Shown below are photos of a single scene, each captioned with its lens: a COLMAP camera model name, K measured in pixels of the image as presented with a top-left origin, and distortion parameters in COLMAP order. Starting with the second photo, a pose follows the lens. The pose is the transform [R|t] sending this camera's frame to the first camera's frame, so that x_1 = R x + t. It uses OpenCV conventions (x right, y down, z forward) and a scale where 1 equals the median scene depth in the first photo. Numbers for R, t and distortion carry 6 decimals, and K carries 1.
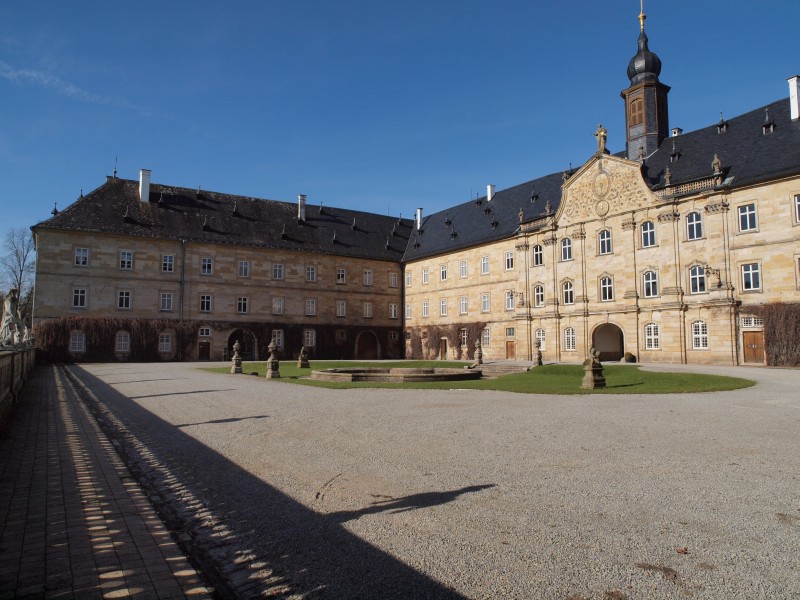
lens RADIAL K [[570.1, 0, 398.4], [0, 570.1, 298.7], [0, 0, 1]] dist [-0.131300, 0.115419]
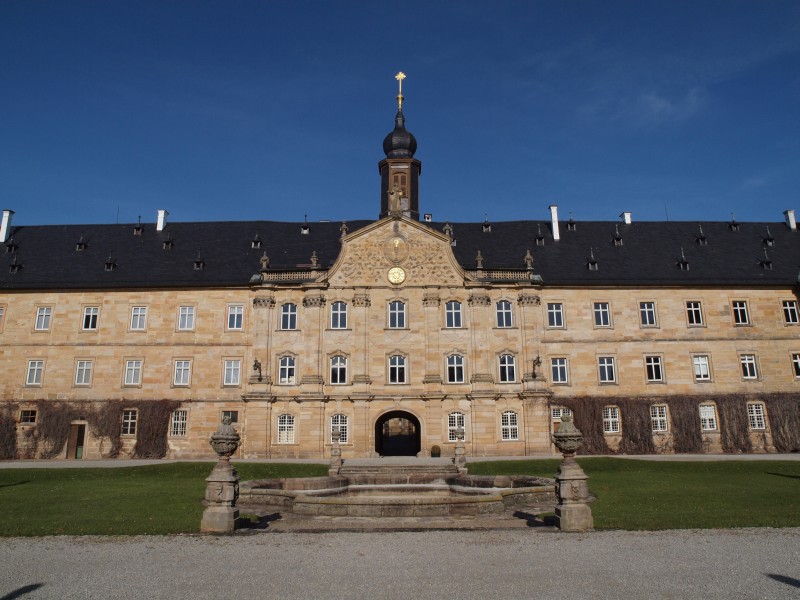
lens RADIAL K [[570.1, 0, 402.1], [0, 570.1, 298.0], [0, 0, 1]] dist [-0.131300, 0.115419]
pose [[0.535215, 0.201471, 0.820338, -0.337258], [-0.063989, 0.978020, -0.198449, 0.045053], [-0.842289, 0.053720, 0.536343, 0.509803]]
